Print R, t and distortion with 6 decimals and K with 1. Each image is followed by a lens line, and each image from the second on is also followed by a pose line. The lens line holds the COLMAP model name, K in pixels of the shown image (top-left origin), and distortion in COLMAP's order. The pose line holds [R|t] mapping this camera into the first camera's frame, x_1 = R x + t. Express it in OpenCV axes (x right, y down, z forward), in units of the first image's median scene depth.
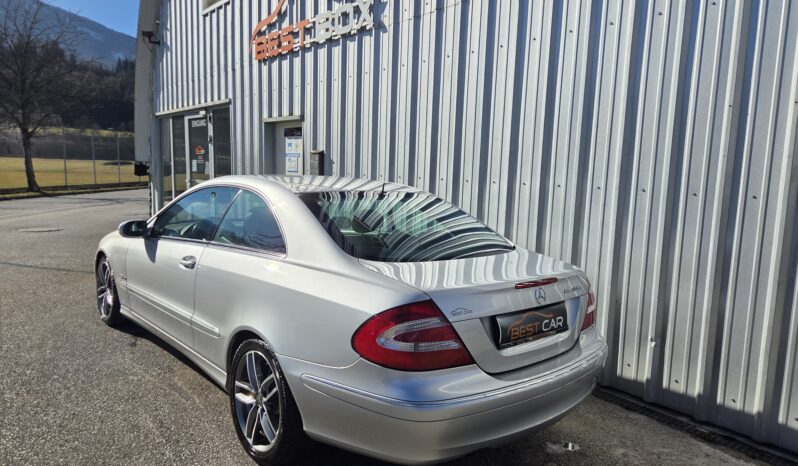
lens RADIAL K [[546.5, 0, 394.6], [0, 546.5, 235.0], [0, 0, 1]] dist [0.050657, -0.027907]
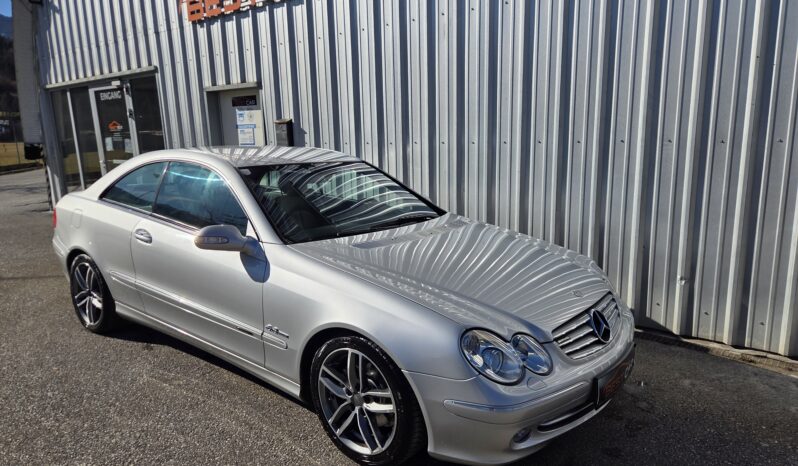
lens RADIAL K [[546.5, 0, 404.4], [0, 546.5, 239.9], [0, 0, 1]] dist [0.050657, -0.027907]
pose [[0.975982, -0.097404, 0.194862, -0.123339], [0.082403, 0.993080, 0.083680, -0.010292], [-0.201664, -0.065613, 0.977255, 0.022449]]
